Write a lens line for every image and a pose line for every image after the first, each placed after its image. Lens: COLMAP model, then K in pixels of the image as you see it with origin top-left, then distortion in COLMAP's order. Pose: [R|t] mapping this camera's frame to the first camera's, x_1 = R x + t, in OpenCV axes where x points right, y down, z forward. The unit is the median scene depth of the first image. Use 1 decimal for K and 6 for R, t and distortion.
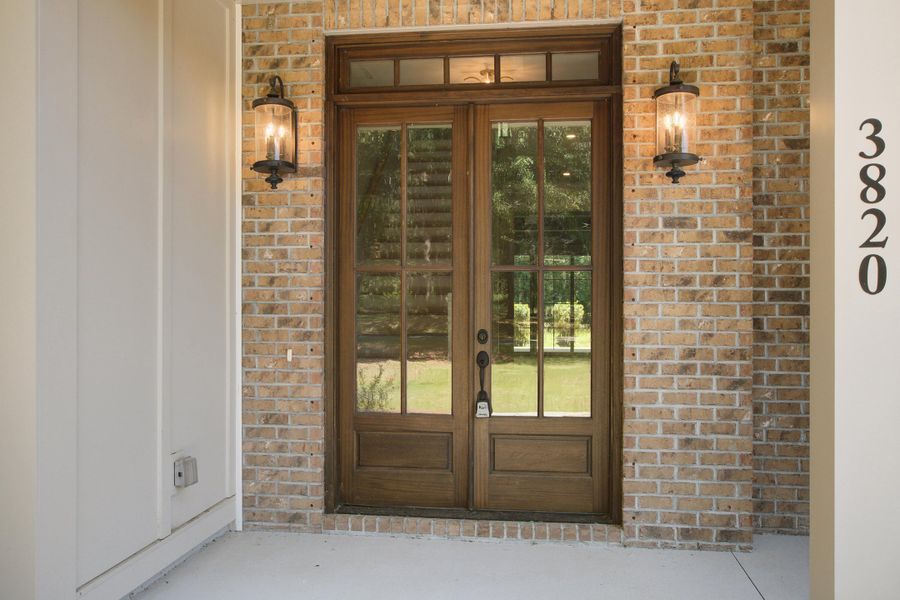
lens RADIAL K [[390.3, 0, 454.6], [0, 390.3, 291.1], [0, 0, 1]] dist [0.004140, 0.001362]
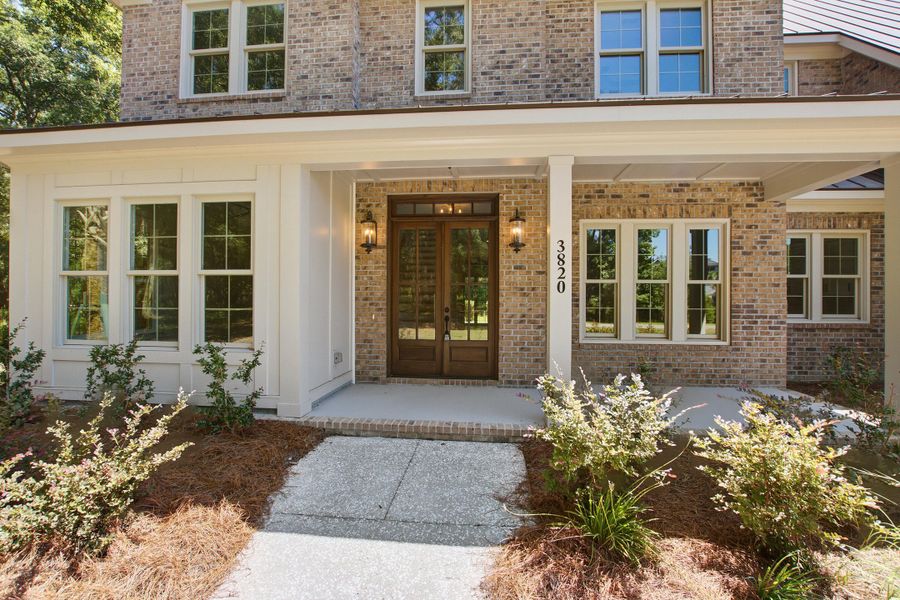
lens RADIAL K [[390.3, 0, 447.2], [0, 390.3, 295.3], [0, 0, 1]] dist [0.004140, 0.001362]
pose [[0.999989, 0.003920, -0.002702, 0.079743], [-0.003957, 0.999897, -0.013761, 0.054413], [0.002648, 0.013771, 0.999902, -1.630859]]
